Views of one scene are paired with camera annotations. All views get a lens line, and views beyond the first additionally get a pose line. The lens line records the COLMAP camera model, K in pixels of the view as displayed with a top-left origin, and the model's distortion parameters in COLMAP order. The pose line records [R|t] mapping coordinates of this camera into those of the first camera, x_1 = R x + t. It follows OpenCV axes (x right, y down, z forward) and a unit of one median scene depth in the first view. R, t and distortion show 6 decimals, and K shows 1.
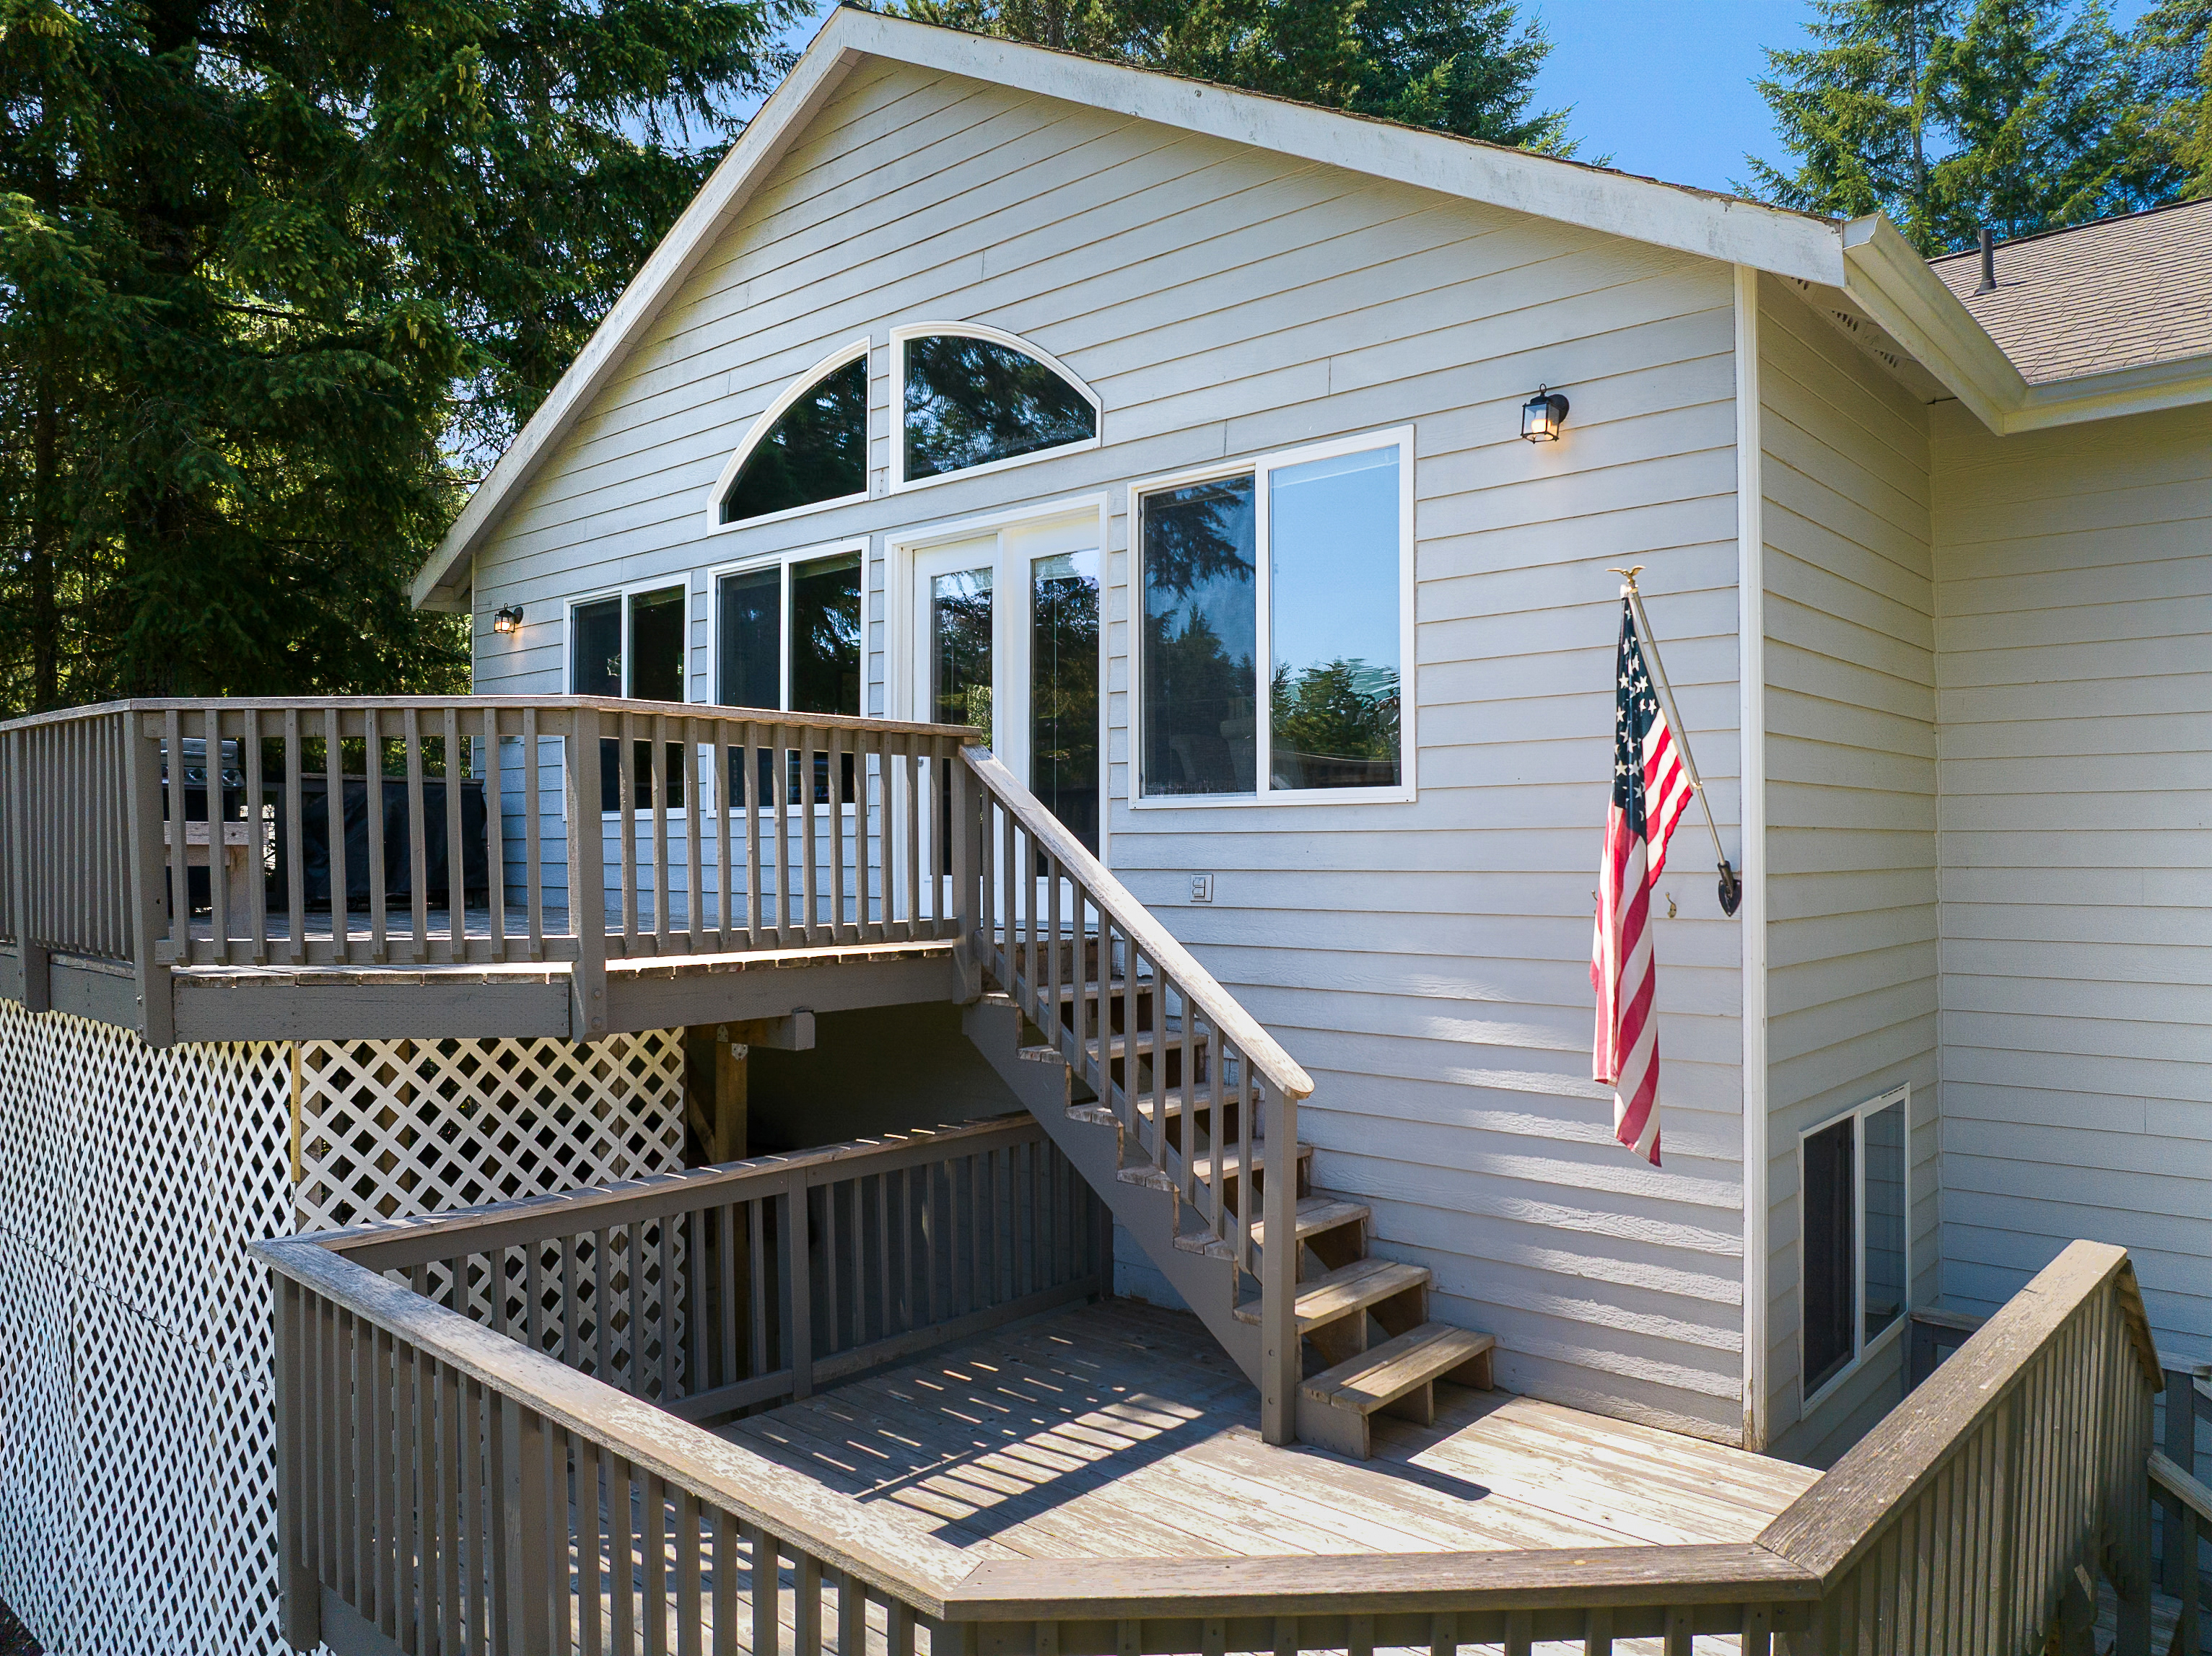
lens RADIAL K [[1537.5, 0, 1112.4], [0, 1537.5, 824.6], [0, 0, 1]] dist [-0.025810, -0.004350]
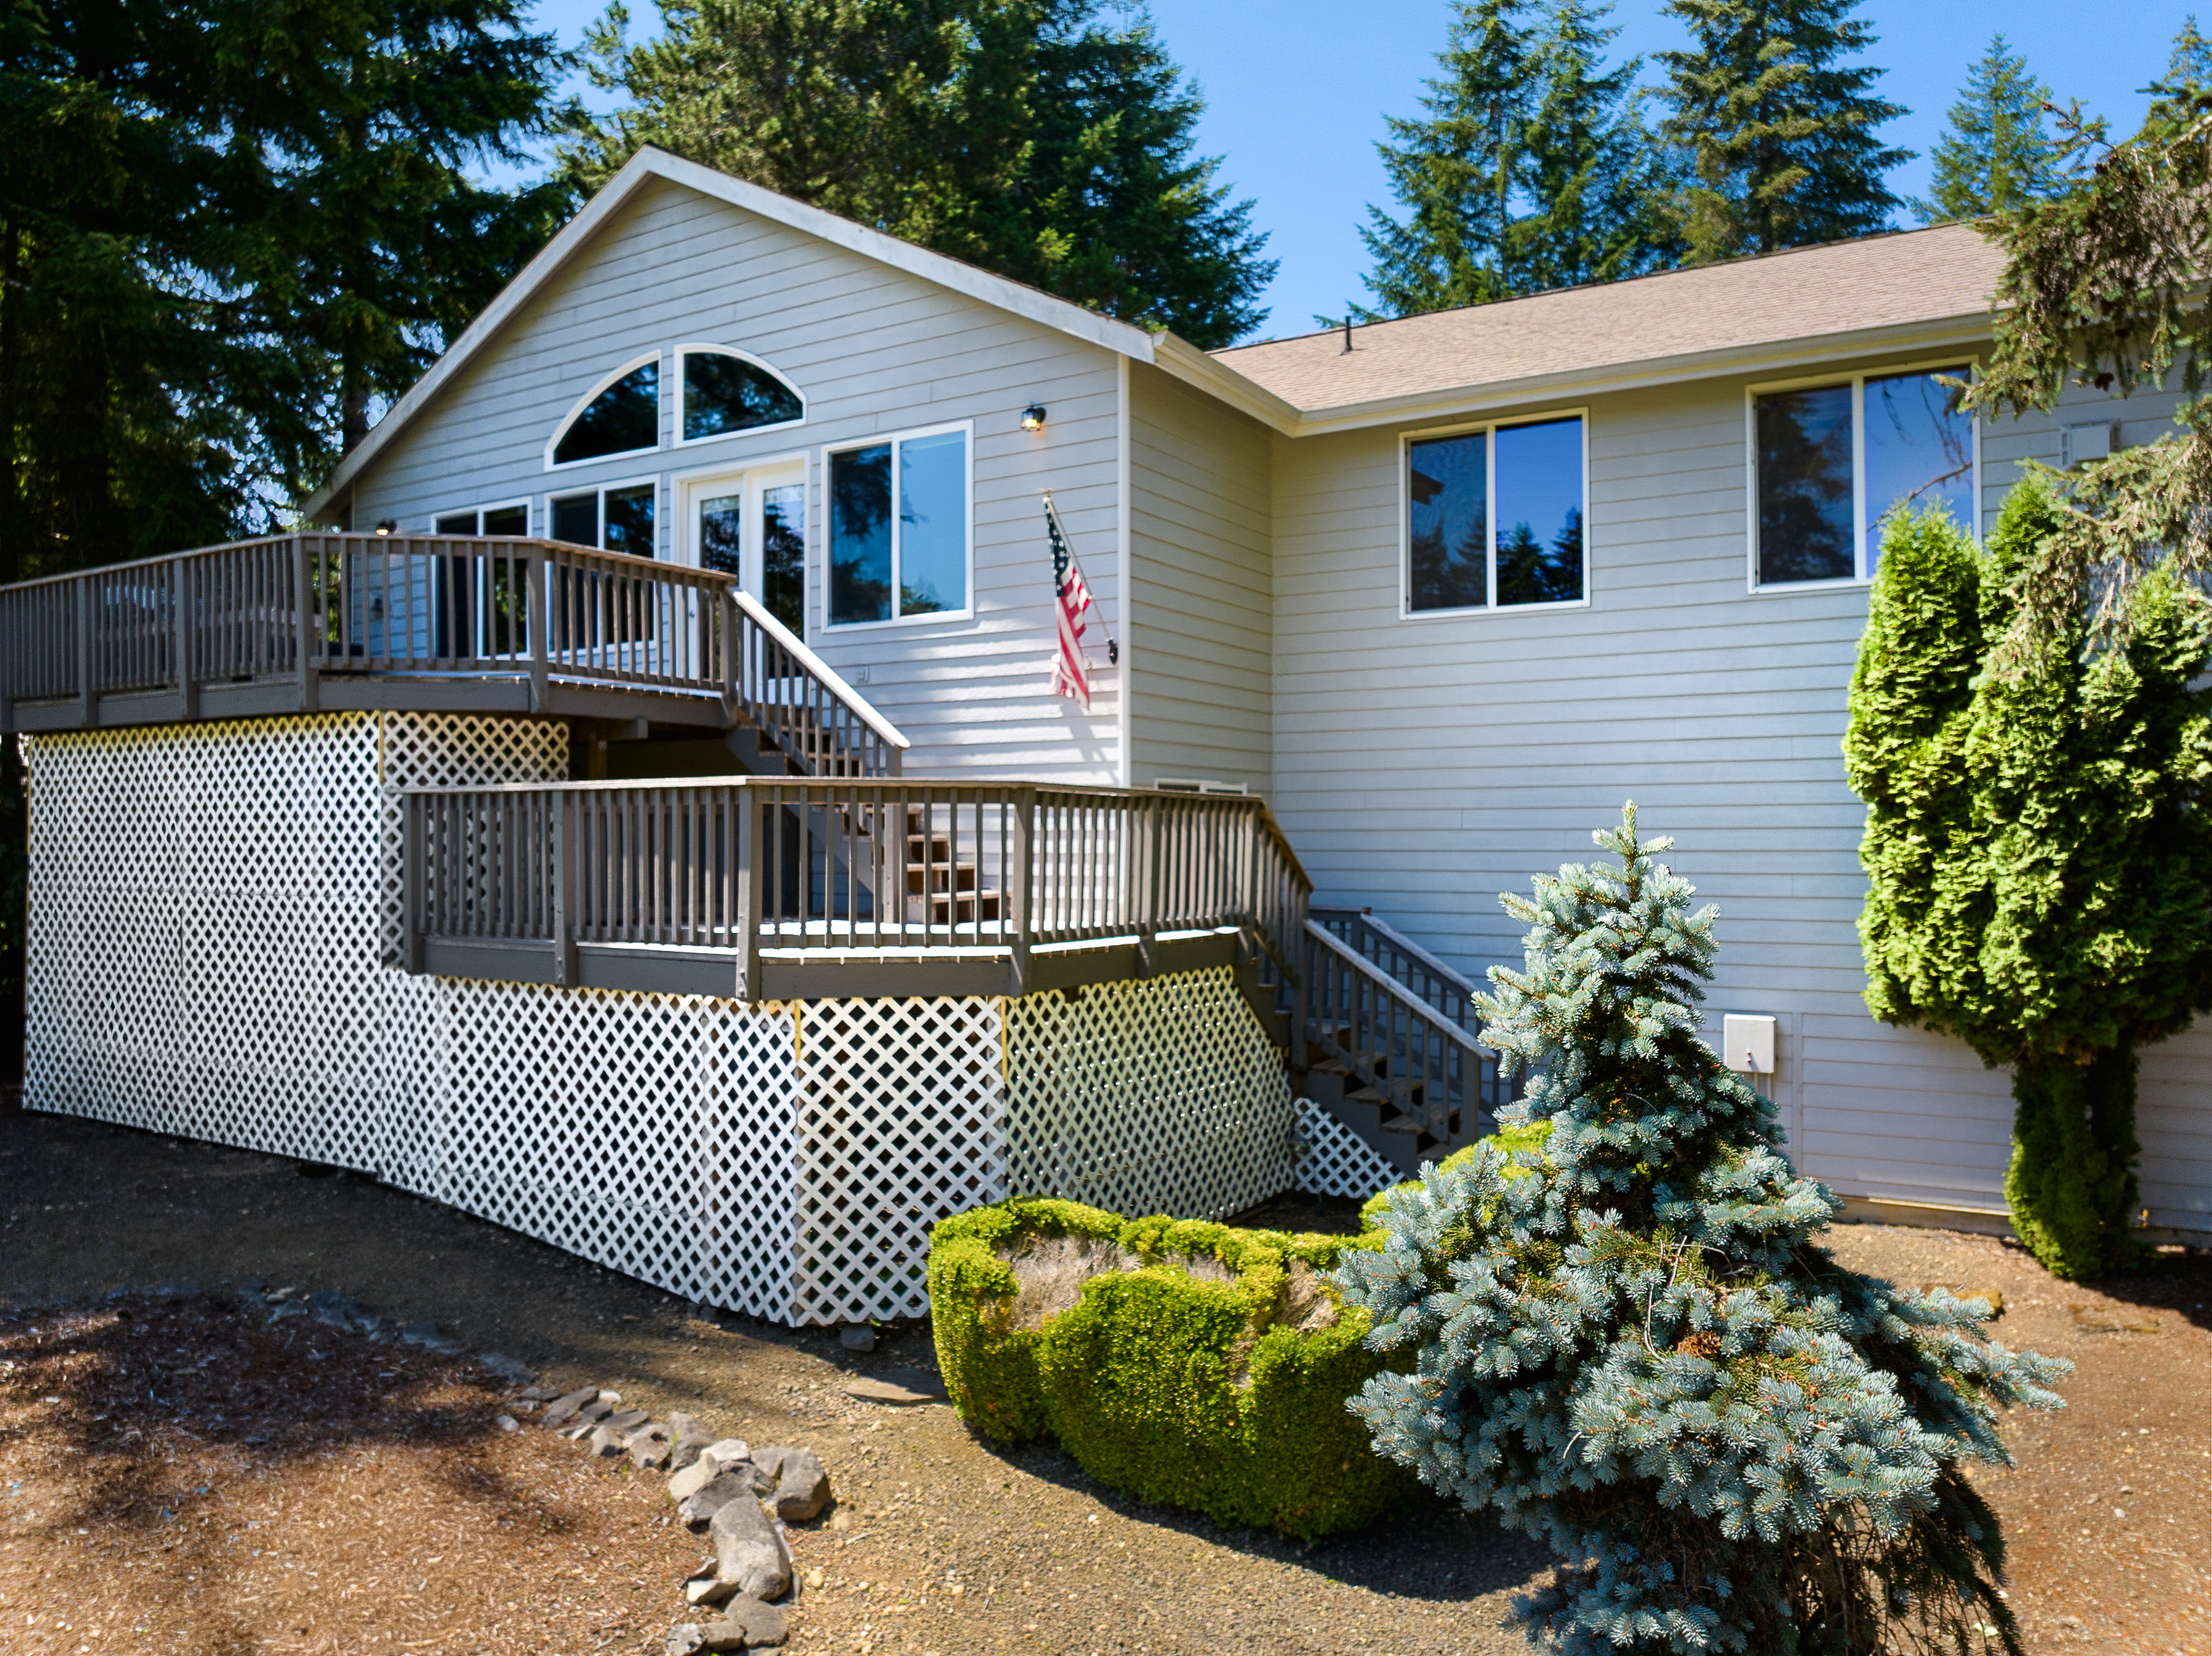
lens RADIAL K [[1537.5, 0, 1111.4], [0, 1537.5, 829.3], [0, 0, 1]] dist [-0.025810, -0.004350]
pose [[0.984227, -0.000293, 0.176911, 0.023862], [-0.001659, 0.999939, 0.010886, 0.175862], [-0.176904, -0.011008, 0.984167, -0.706594]]
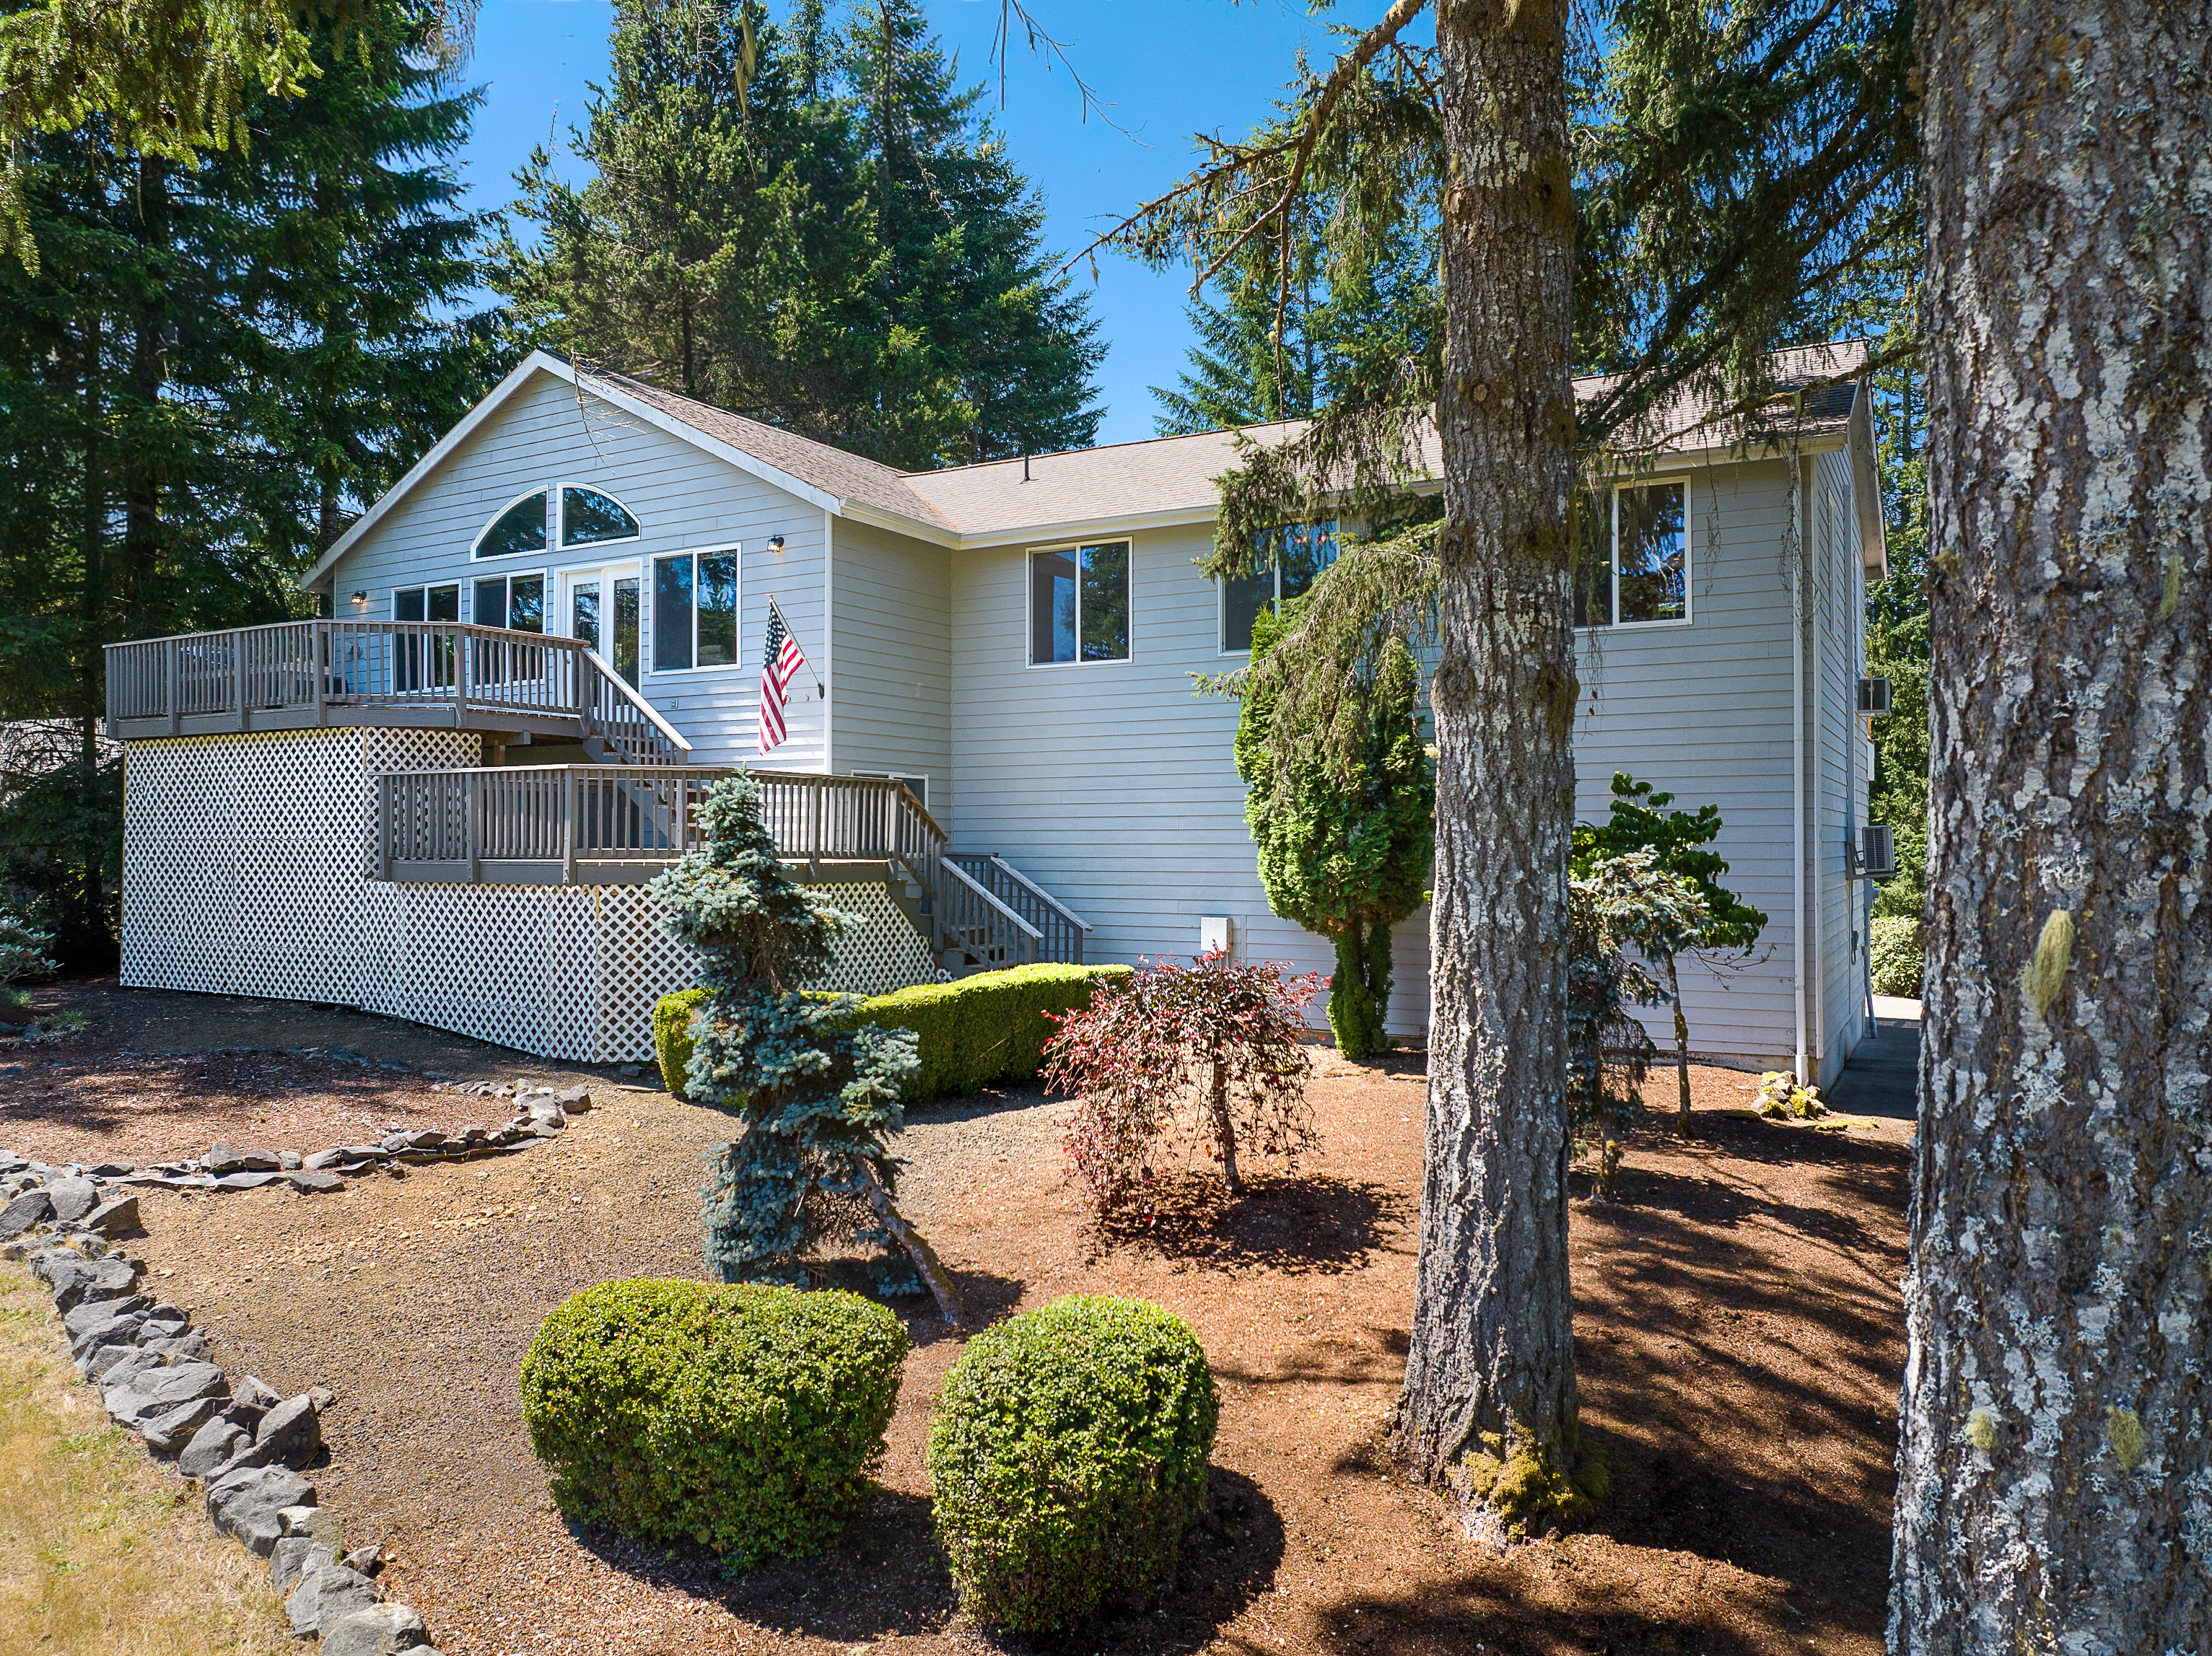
lens RADIAL K [[1537.5, 0, 1111.3], [0, 1537.5, 833.9], [0, 0, 1]] dist [-0.025810, -0.004350]
pose [[0.978680, 0.002222, 0.205381, 0.228045], [-0.004023, 0.999957, 0.008352, 0.218665], [-0.205354, -0.009000, 0.978646, -1.629590]]
